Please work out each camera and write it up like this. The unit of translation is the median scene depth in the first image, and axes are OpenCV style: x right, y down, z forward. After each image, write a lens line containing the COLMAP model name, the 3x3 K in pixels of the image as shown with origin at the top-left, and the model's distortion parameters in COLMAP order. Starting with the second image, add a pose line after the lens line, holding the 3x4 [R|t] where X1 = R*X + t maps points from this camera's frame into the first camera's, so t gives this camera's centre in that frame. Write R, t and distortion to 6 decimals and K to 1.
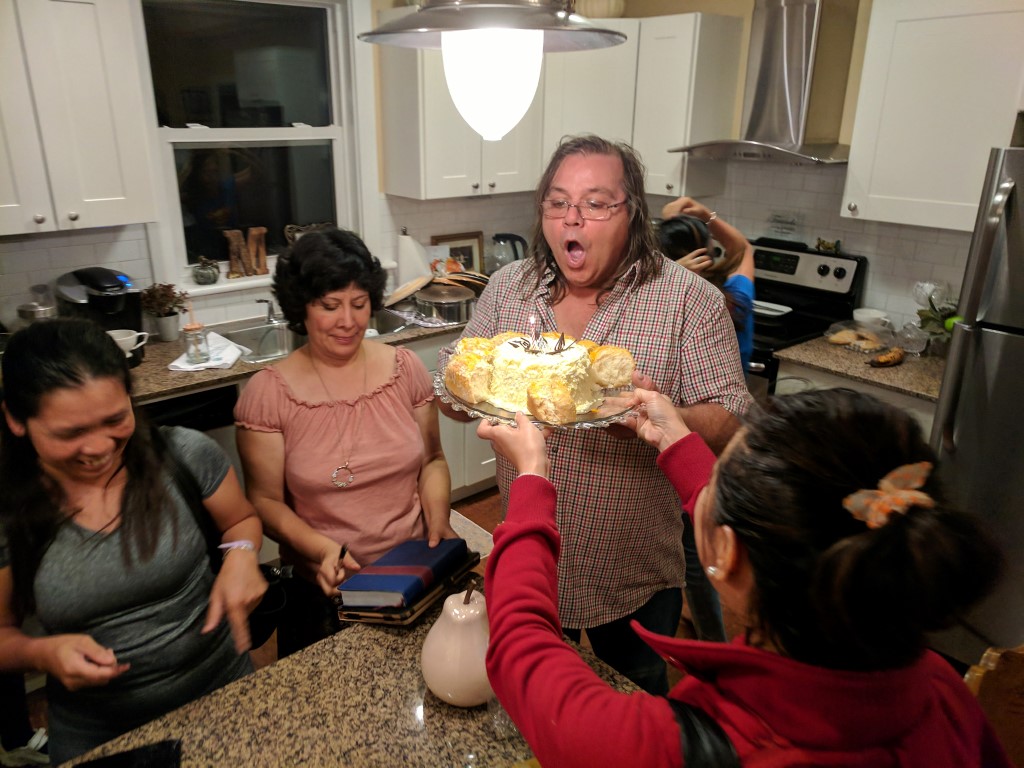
lens RADIAL K [[771.7, 0, 520.4], [0, 771.7, 368.1], [0, 0, 1]] dist [0.000066, 0.009111]
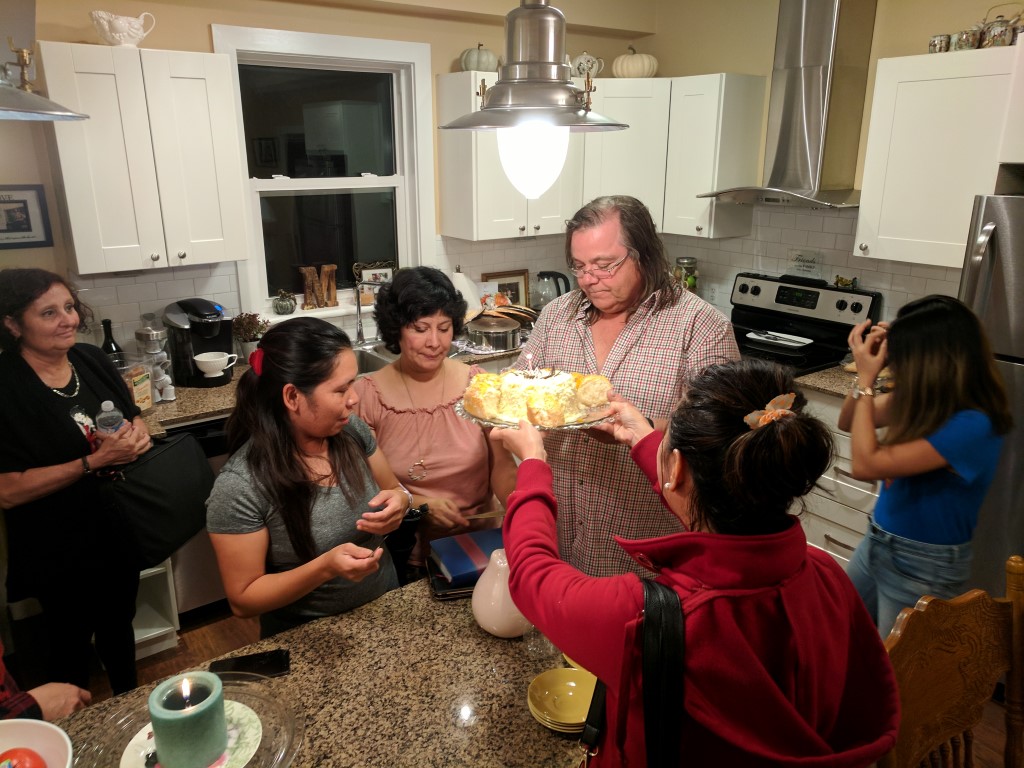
lens RADIAL K [[771.7, 0, 520.1], [0, 771.7, 376.9], [0, 0, 1]] dist [0.000066, 0.009111]
pose [[0.998083, 0.010483, -0.060993, 0.010389], [-0.012886, 0.999150, -0.039152, 0.024923], [0.060530, 0.039863, 0.997370, -0.116566]]
